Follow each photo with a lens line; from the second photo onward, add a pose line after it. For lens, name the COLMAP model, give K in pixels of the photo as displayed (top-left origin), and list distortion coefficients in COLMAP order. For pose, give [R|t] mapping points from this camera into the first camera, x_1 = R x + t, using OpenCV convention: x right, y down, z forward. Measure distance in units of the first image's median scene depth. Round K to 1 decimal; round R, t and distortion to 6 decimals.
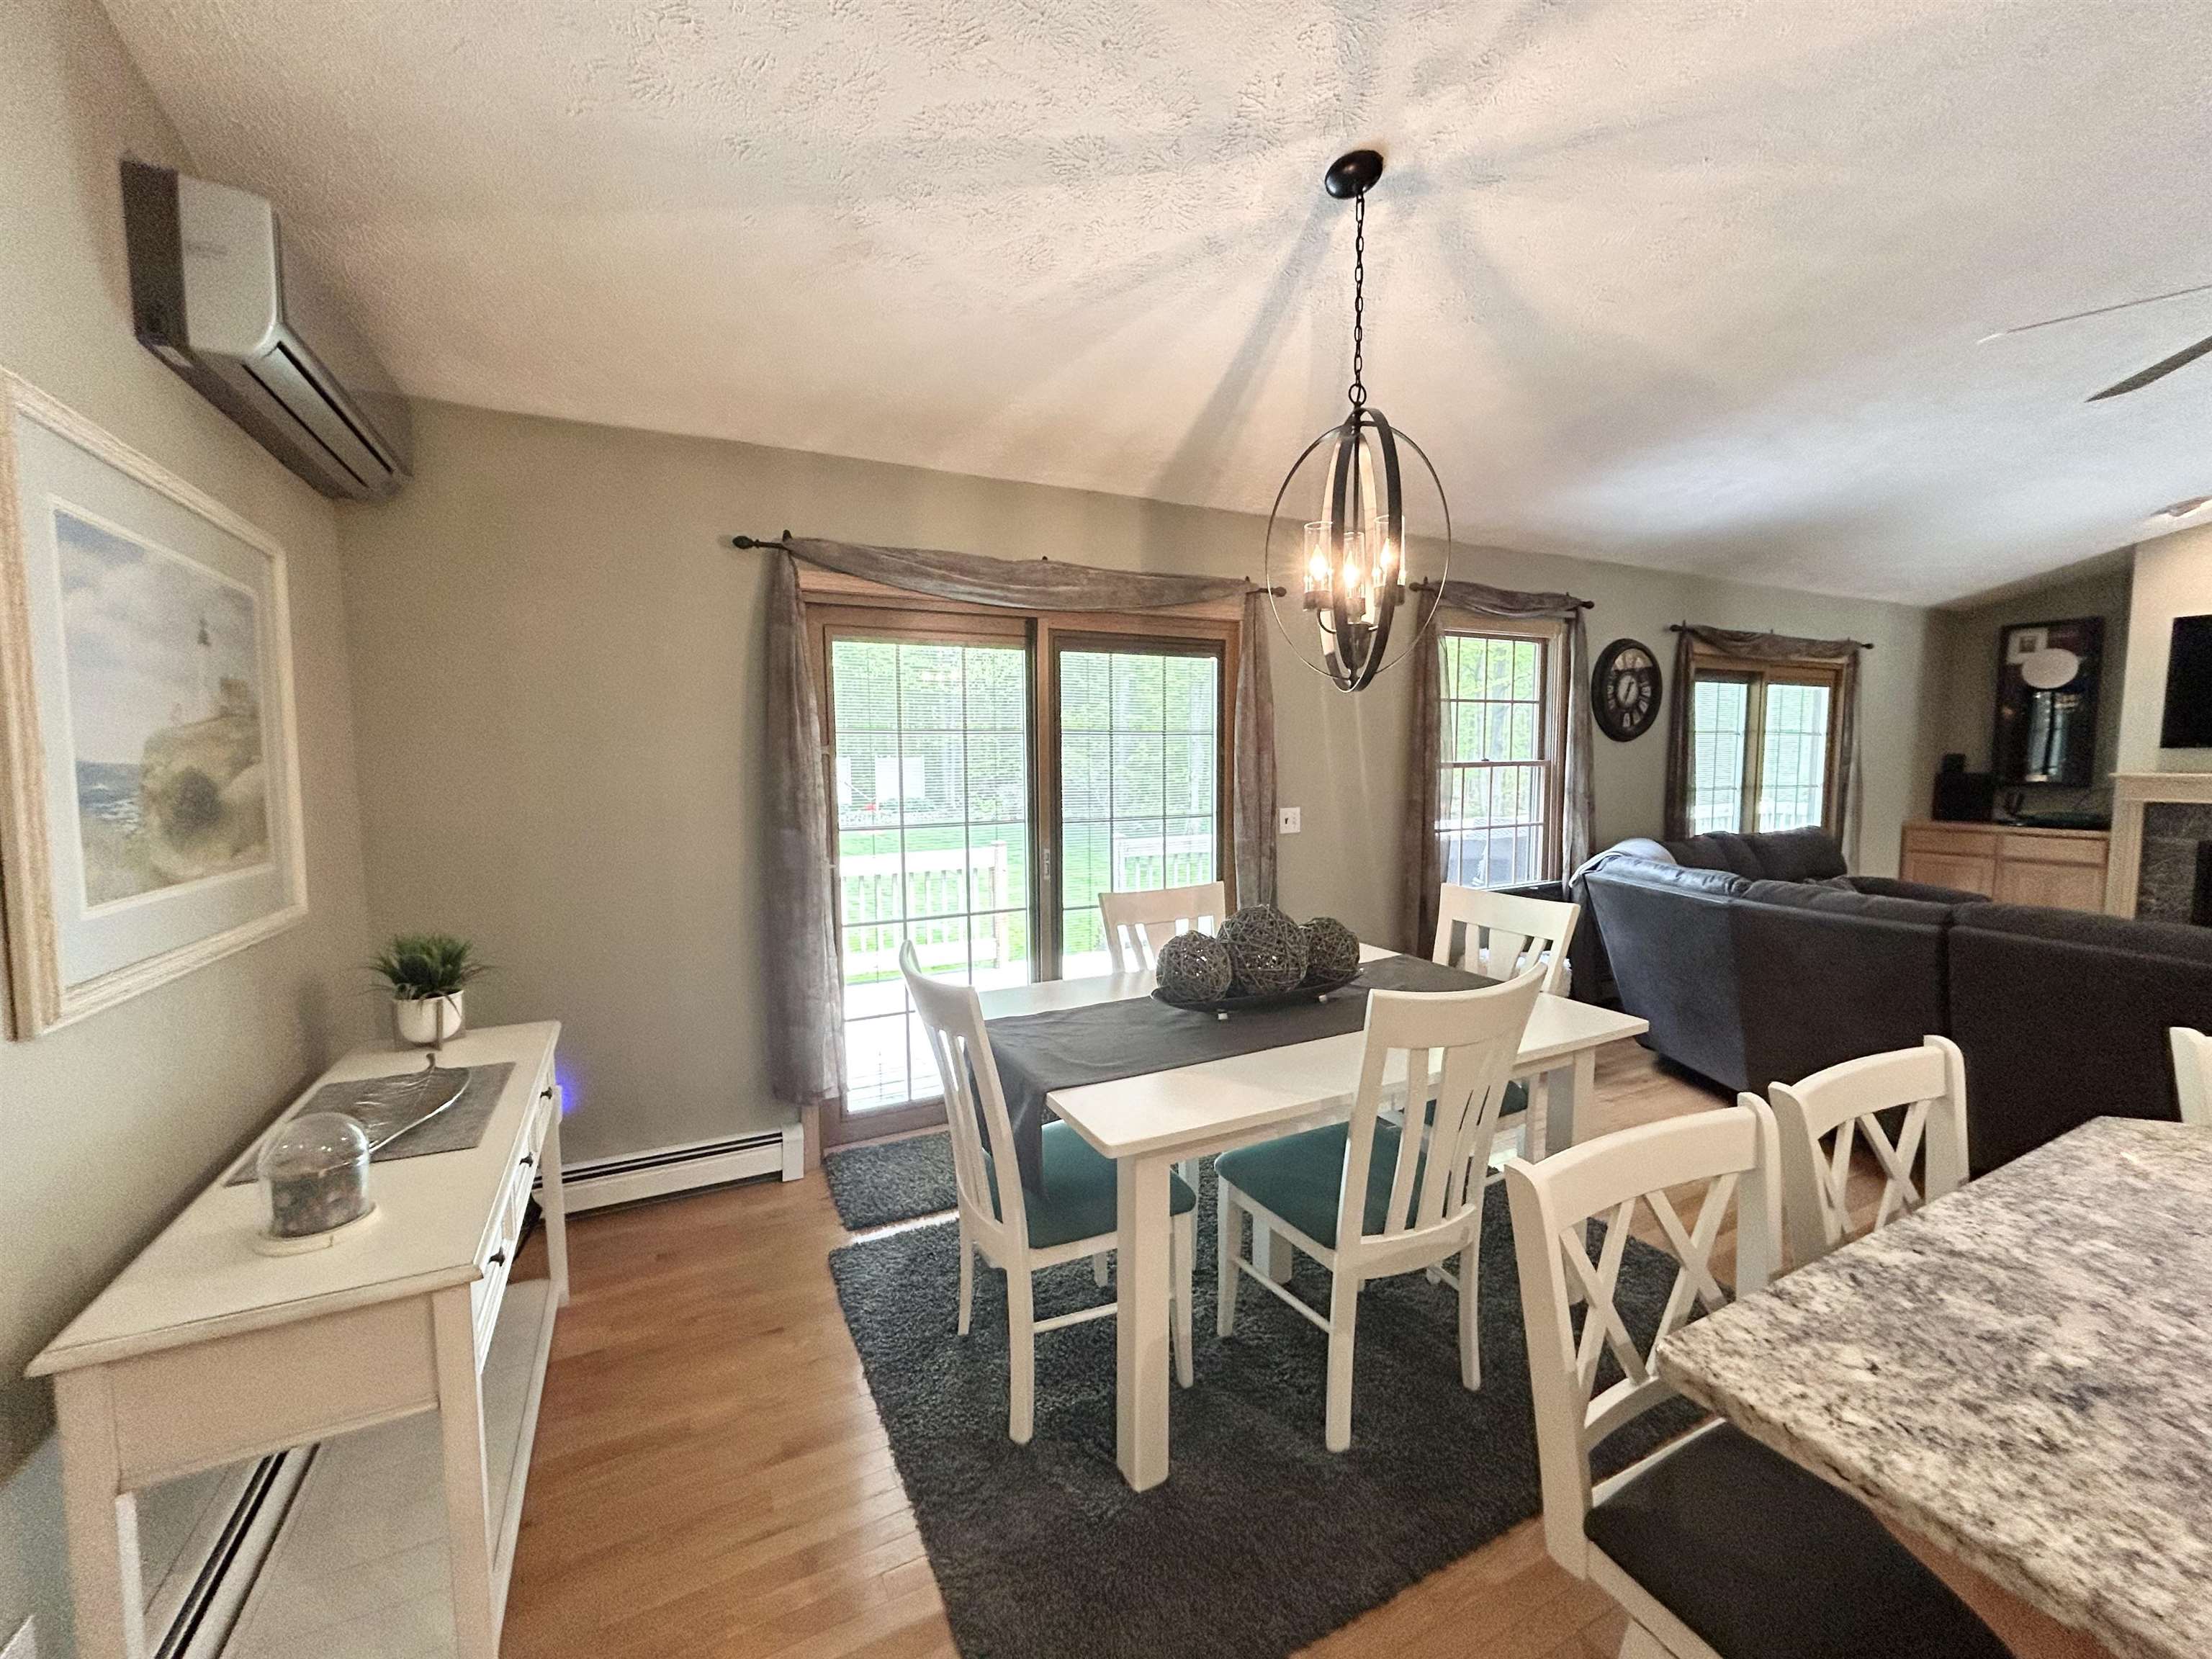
lens RADIAL K [[893.4, 0, 1106.0], [0, 893.4, 829.5], [0, 0, 1]] dist [0.001923, -0.001400]
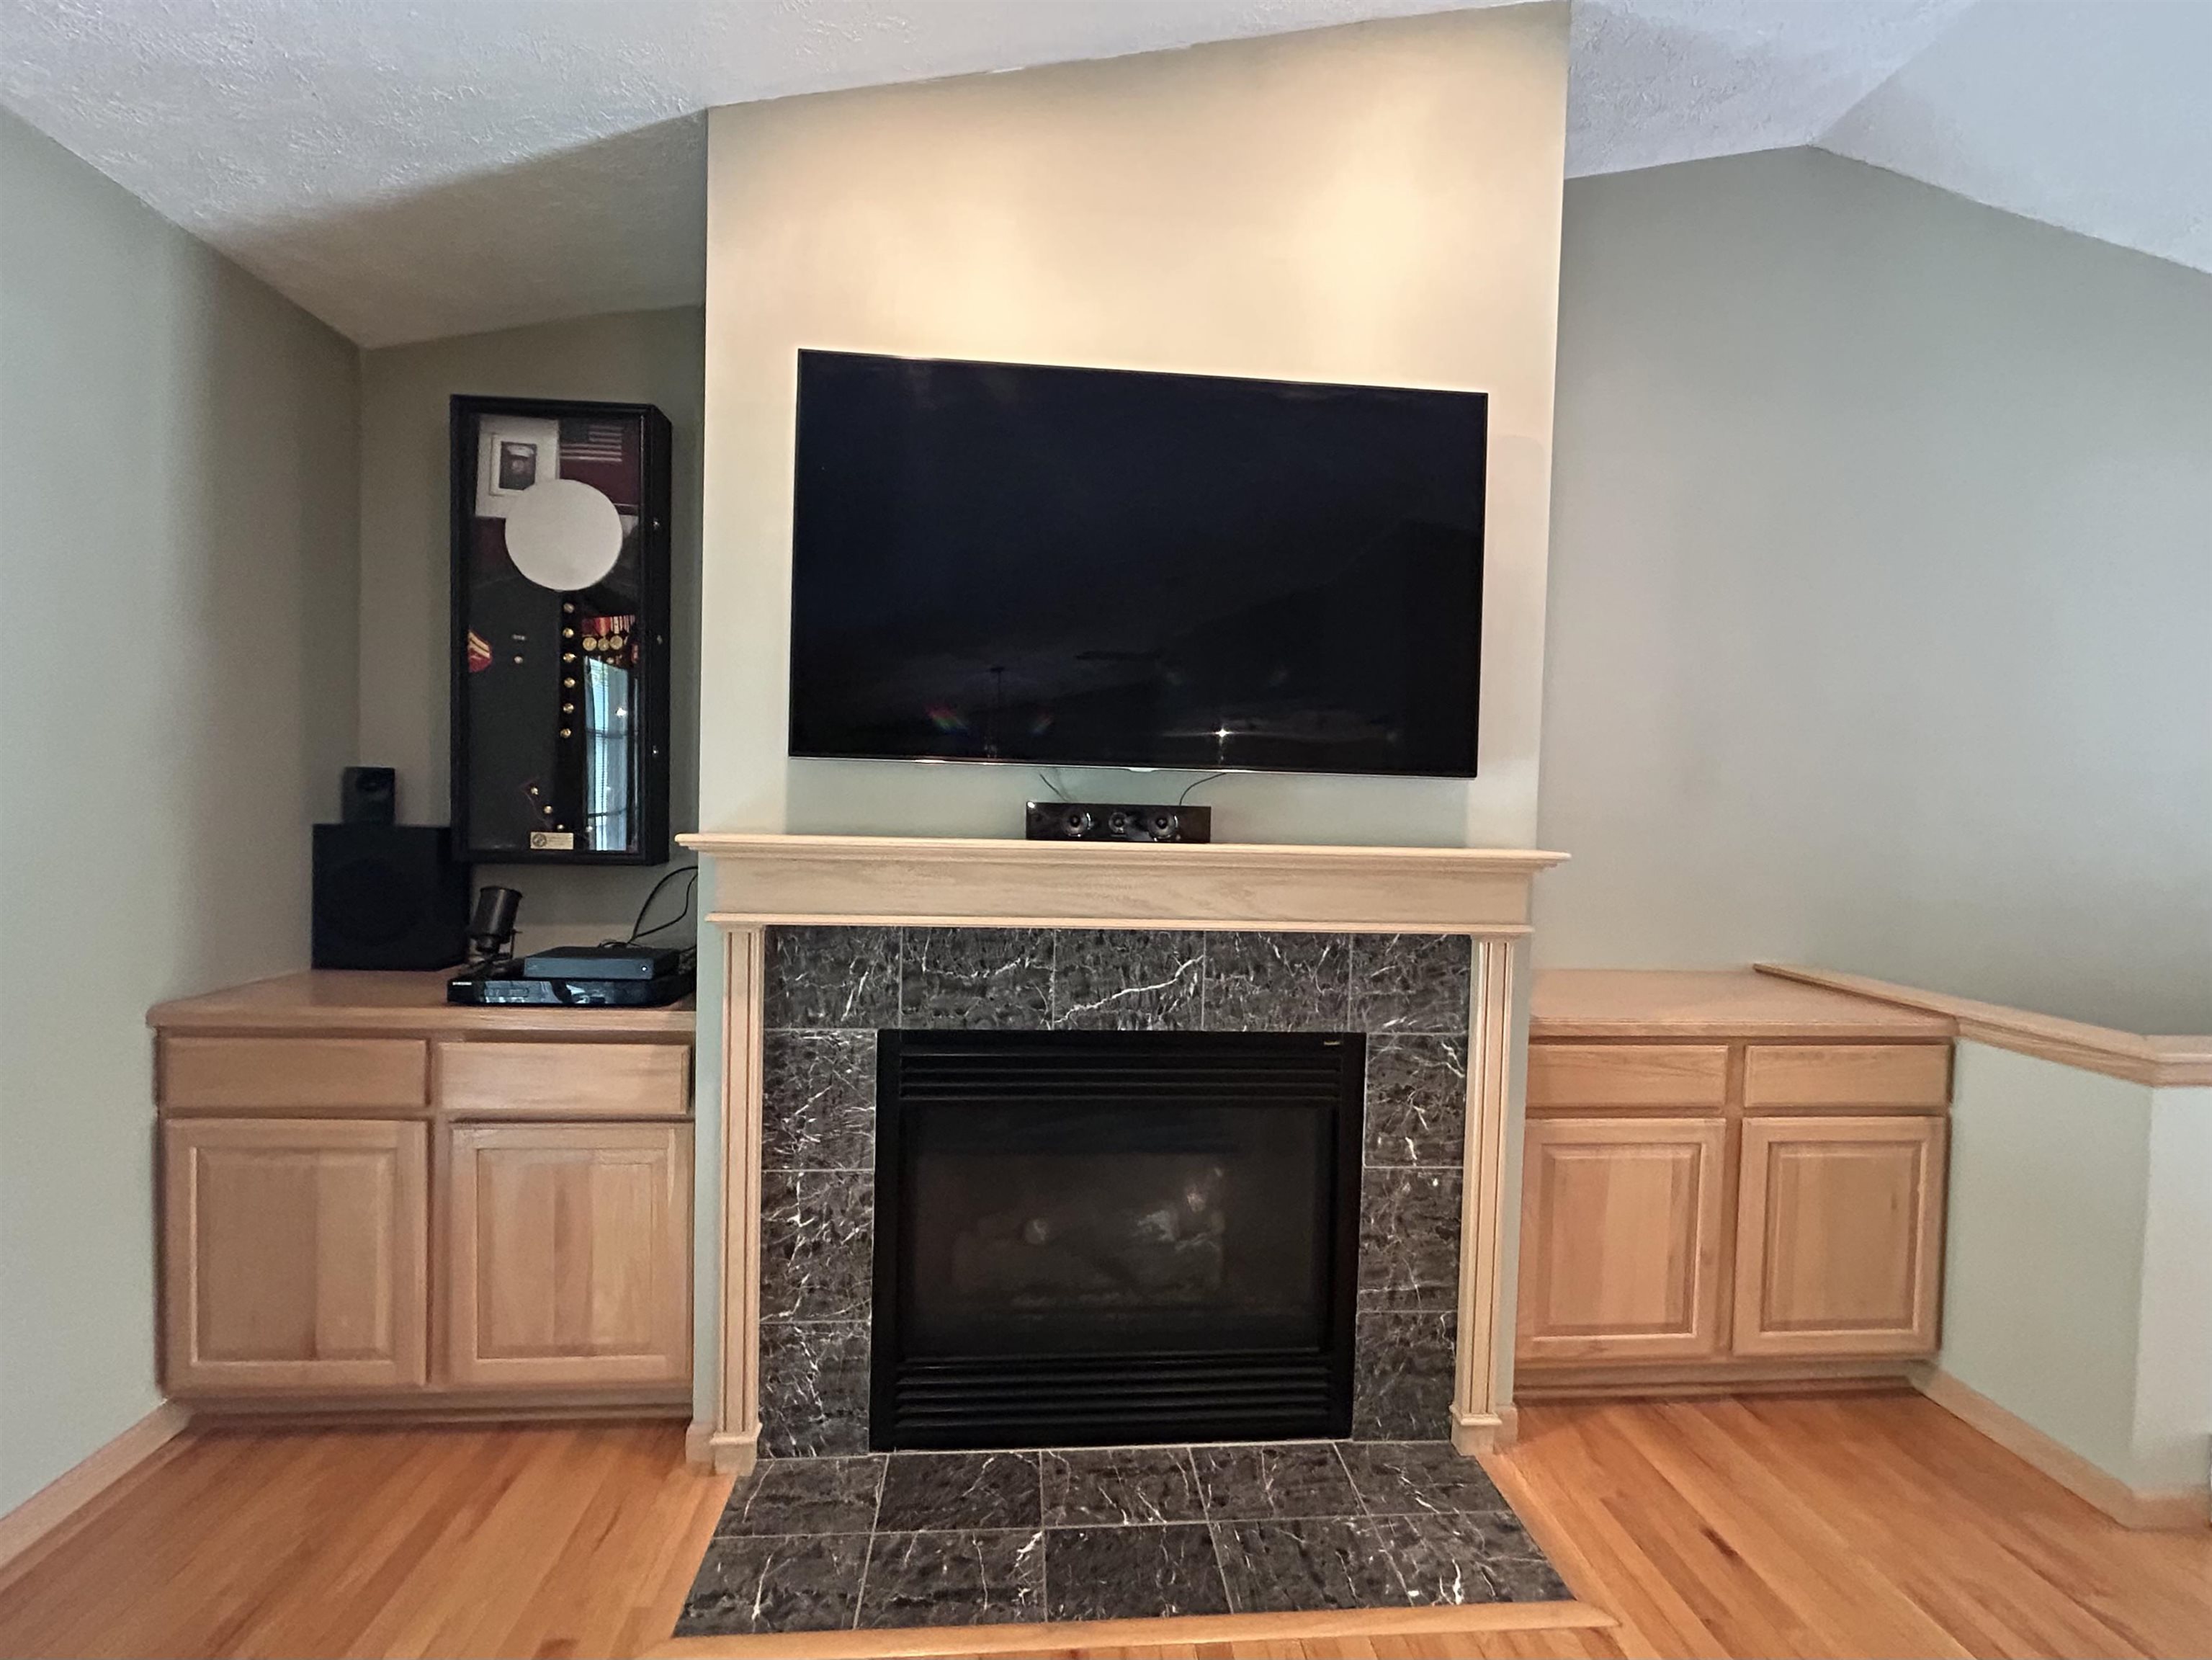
lens RADIAL K [[893.5, 0, 1106.0], [0, 893.5, 830.0], [0, 0, 1]] dist [0.001923, -0.001400]
pose [[0.359333, -0.019125, 0.933013, 1.350291], [0.049777, 0.998760, 0.001302, -0.087474], [-0.931881, 0.045974, 0.359840, 1.142099]]
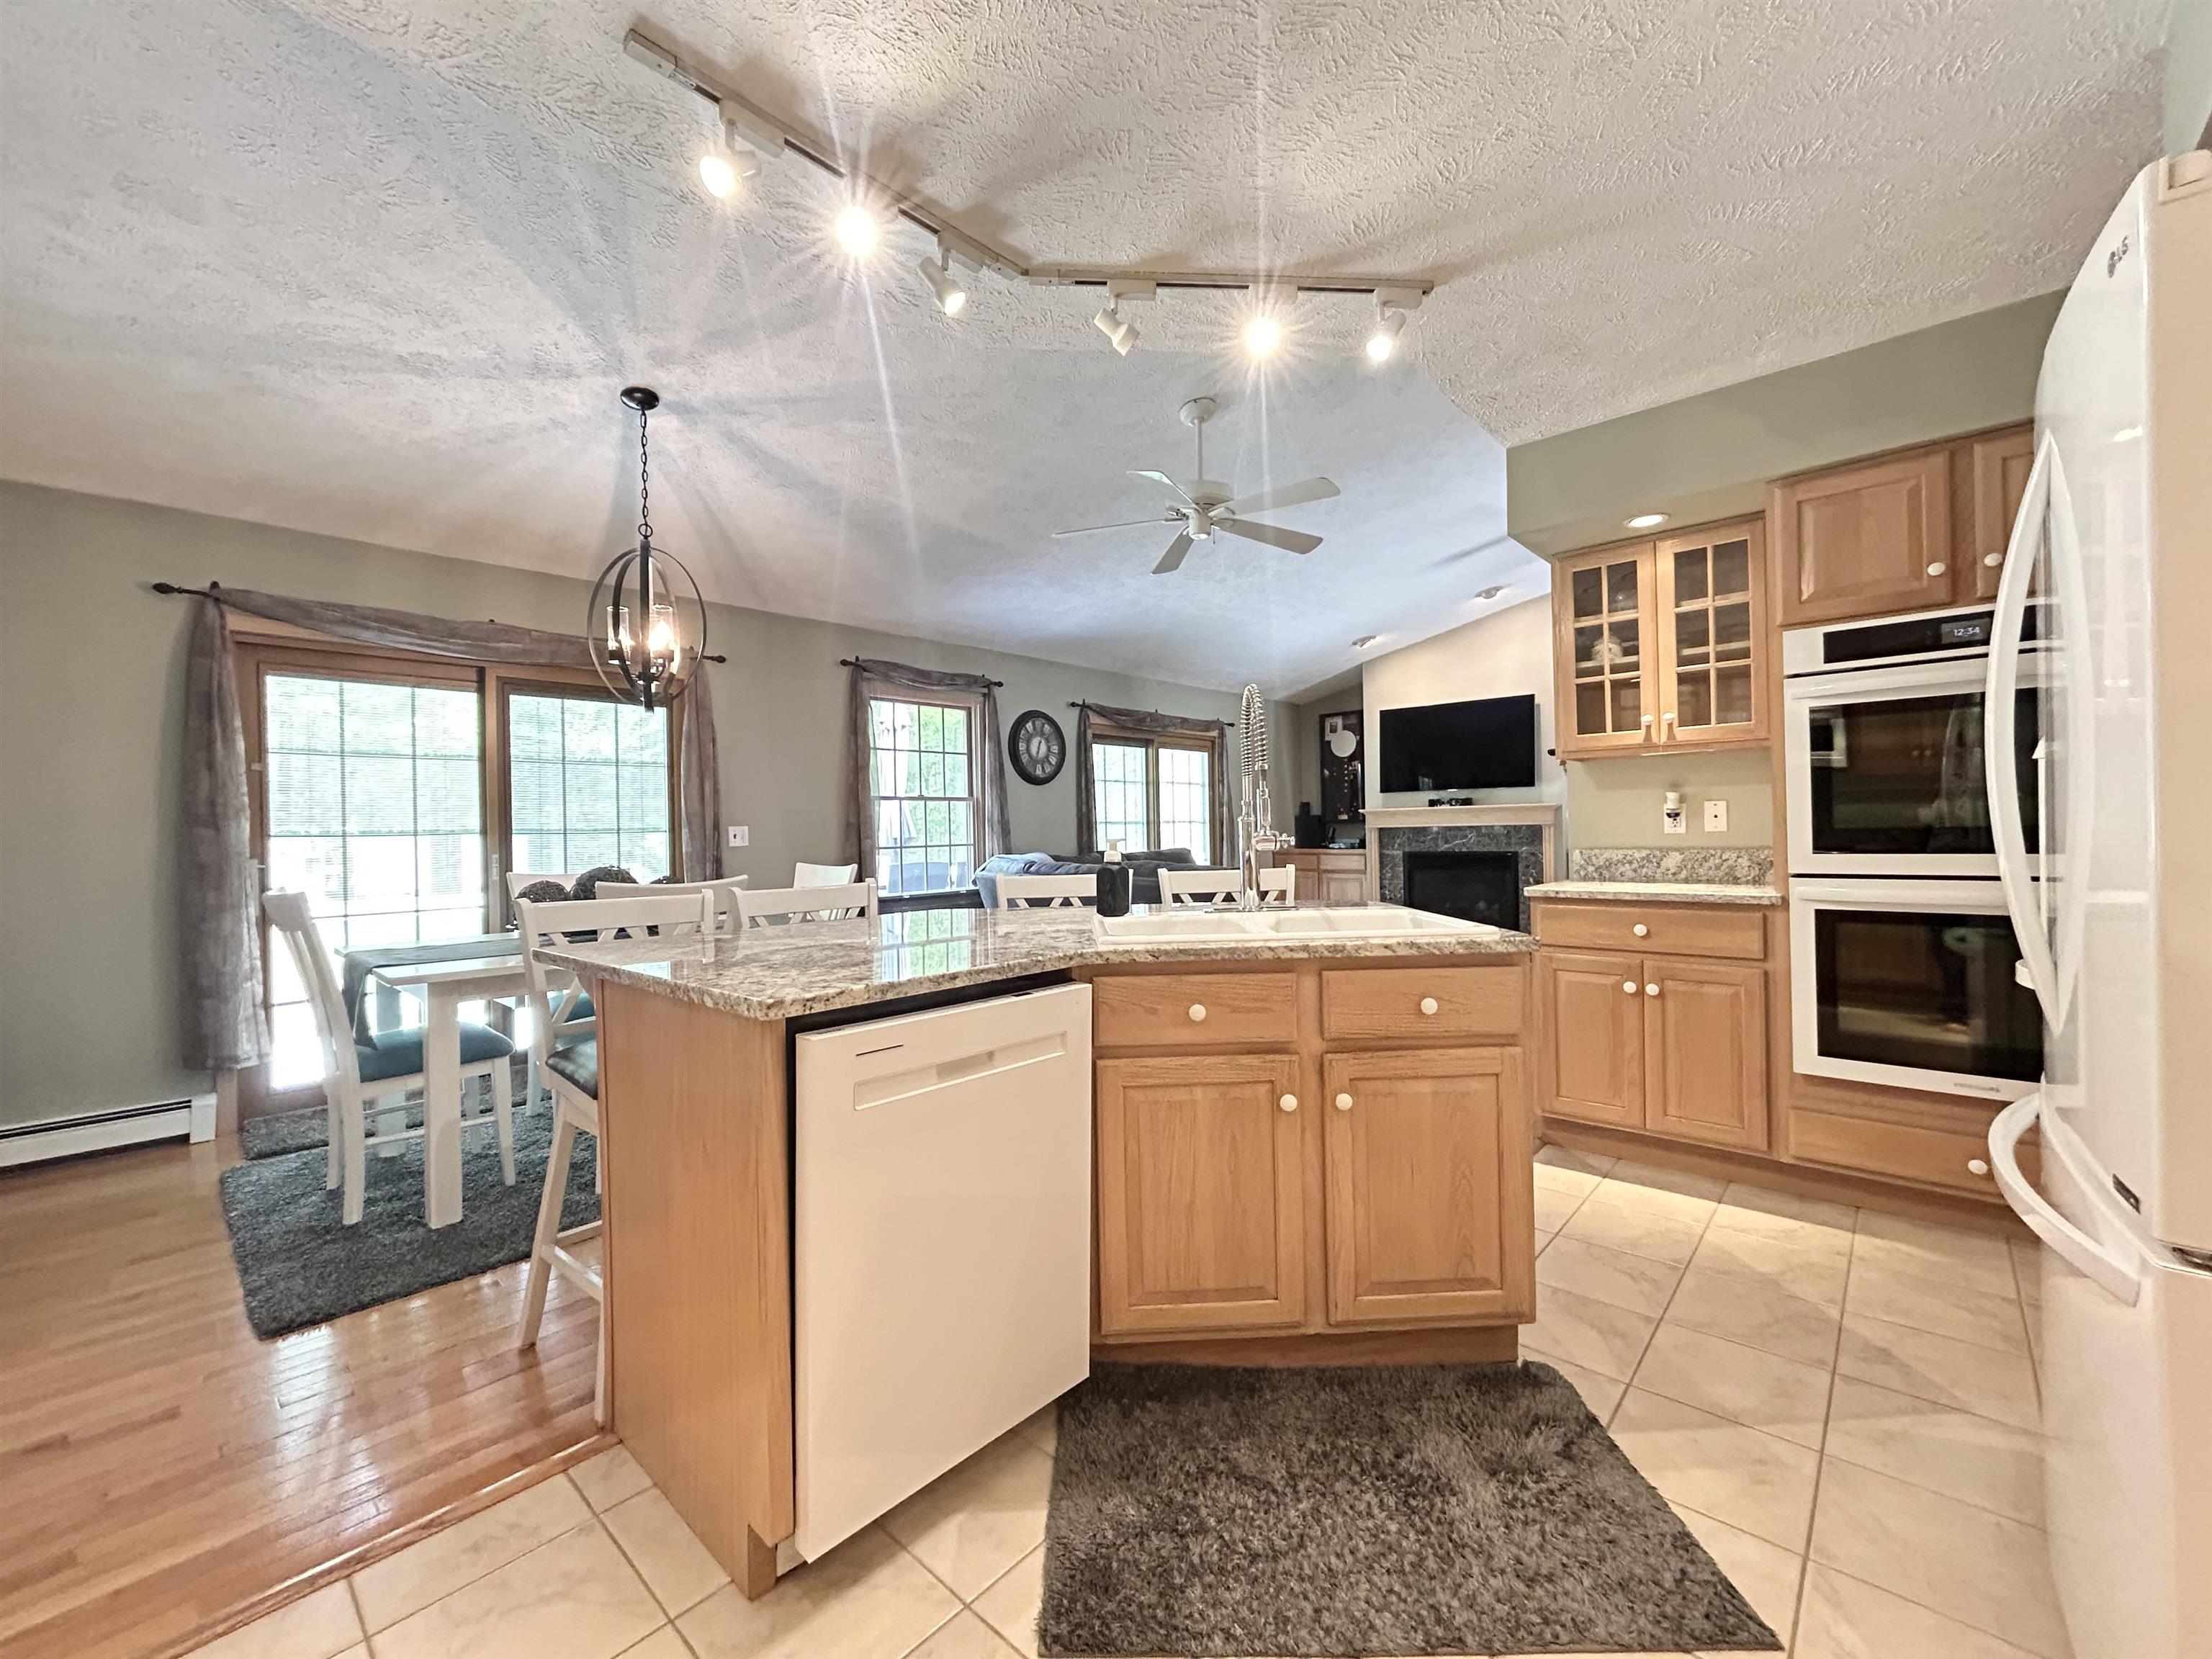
lens RADIAL K [[893.4, 0, 1106.0], [0, 893.4, 829.5], [0, 0, 1]] dist [0.001923, -0.001400]
pose [[0.937833, -0.010643, 0.346924, 0.281876], [0.042345, 0.995572, -0.083927, 0.120876], [-0.344495, 0.093400, 0.934131, -0.410415]]
